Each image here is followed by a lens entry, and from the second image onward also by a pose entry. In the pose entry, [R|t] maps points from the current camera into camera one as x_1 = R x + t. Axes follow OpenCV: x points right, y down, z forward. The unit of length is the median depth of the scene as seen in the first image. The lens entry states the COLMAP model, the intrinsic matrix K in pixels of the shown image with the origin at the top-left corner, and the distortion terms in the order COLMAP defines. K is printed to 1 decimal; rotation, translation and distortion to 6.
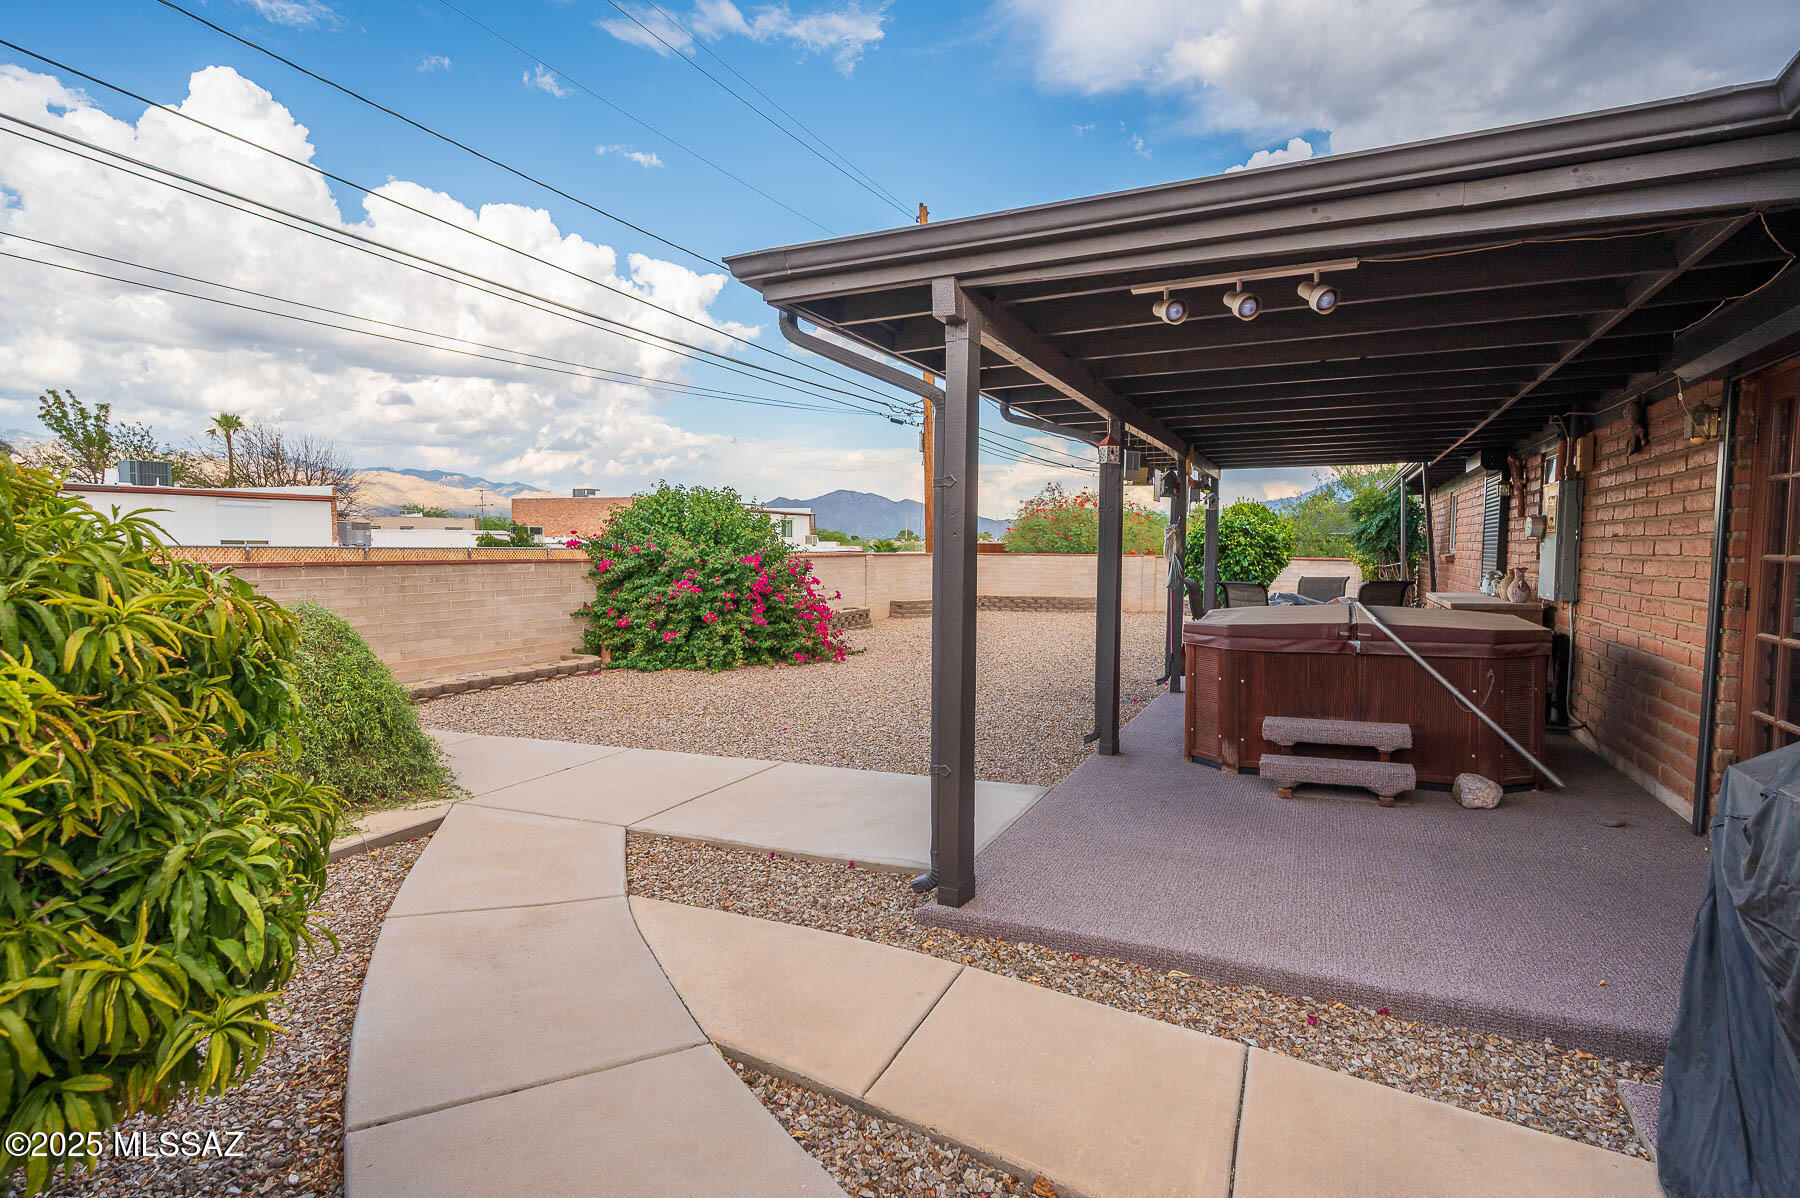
lens RADIAL K [[941.1, 0, 900.0], [0, 941.1, 597.9], [0, 0, 1]] dist [0.000945, -0.000329]
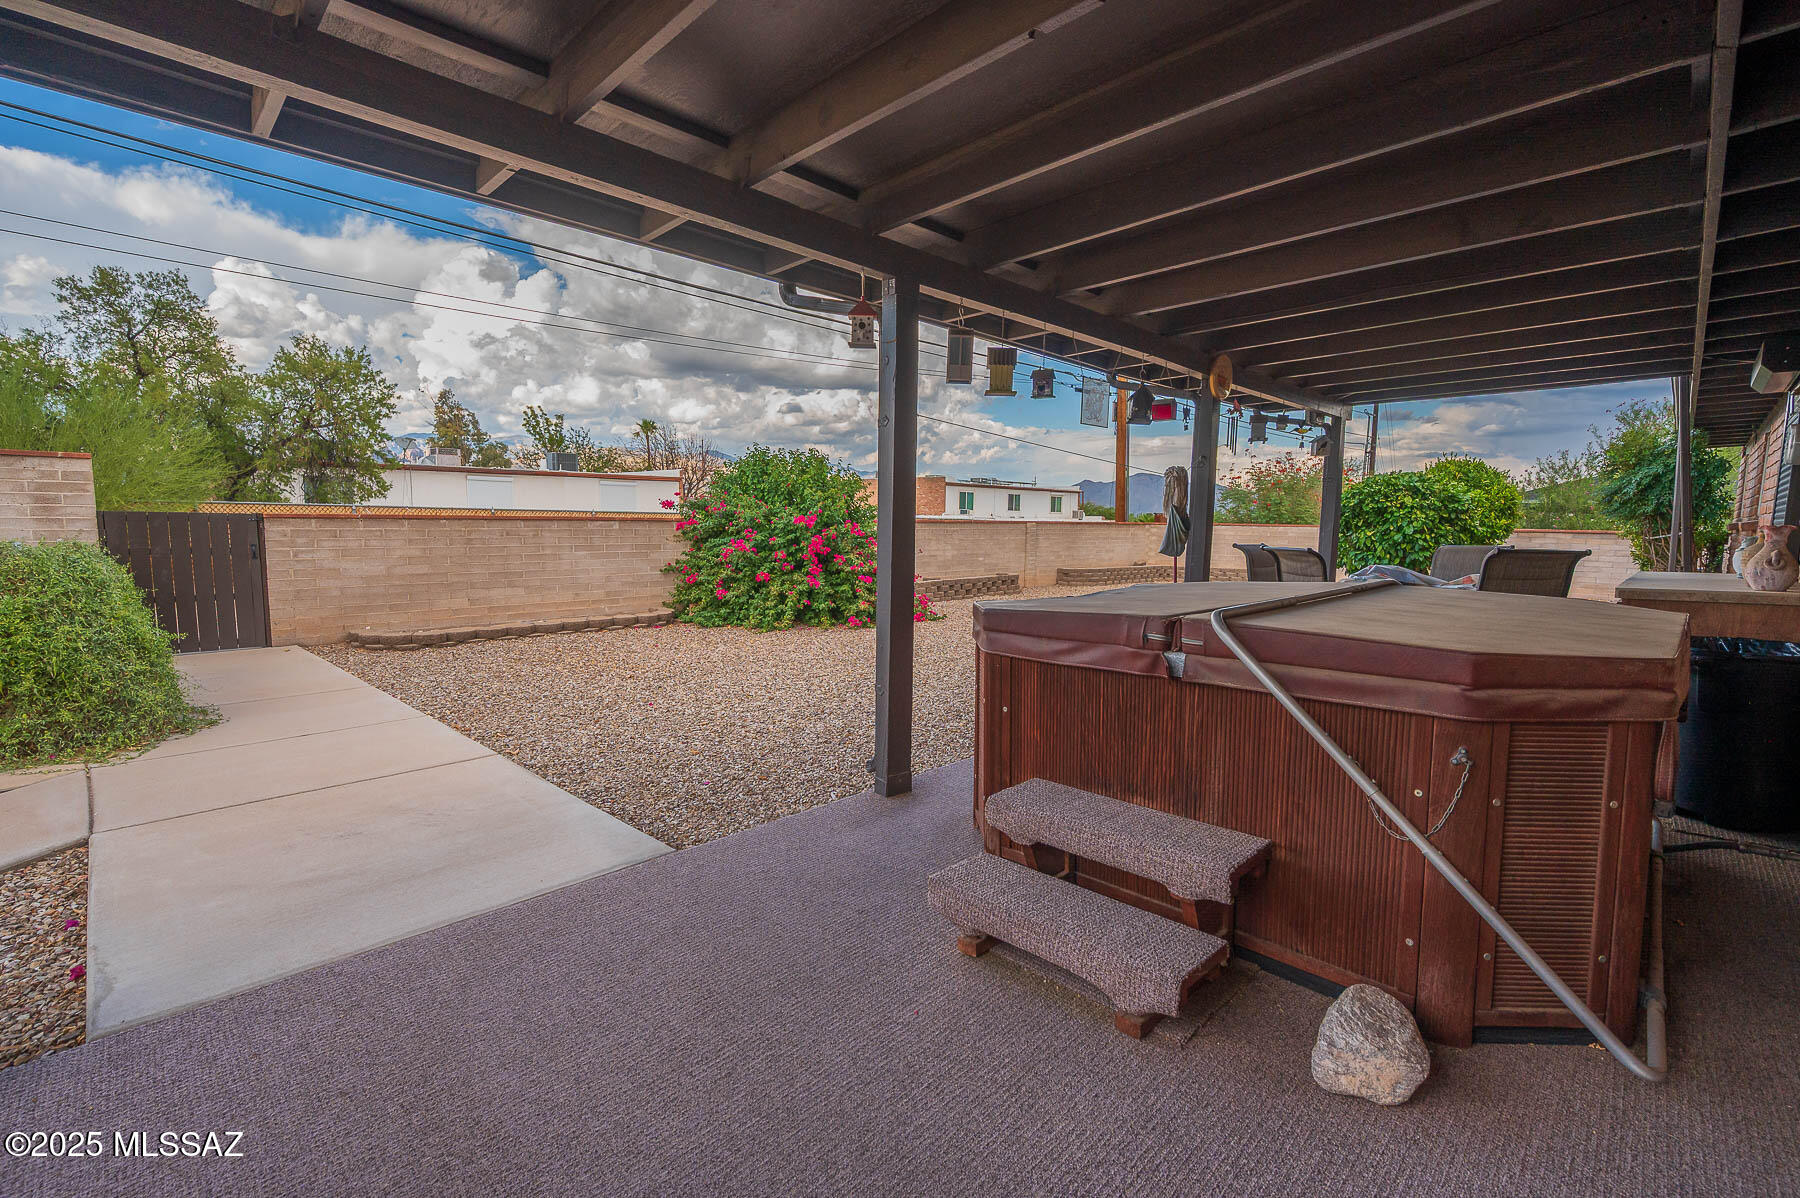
lens RADIAL K [[787.9, 0, 899.4], [0, 787.9, 605.1], [0, 0, 1]] dist [0.002173, -0.000144]
pose [[0.937240, 0.043888, -0.345911, 0.069653], [-0.026555, 0.998150, 0.054691, 0.000331], [0.347671, -0.042073, 0.936672, 0.080959]]
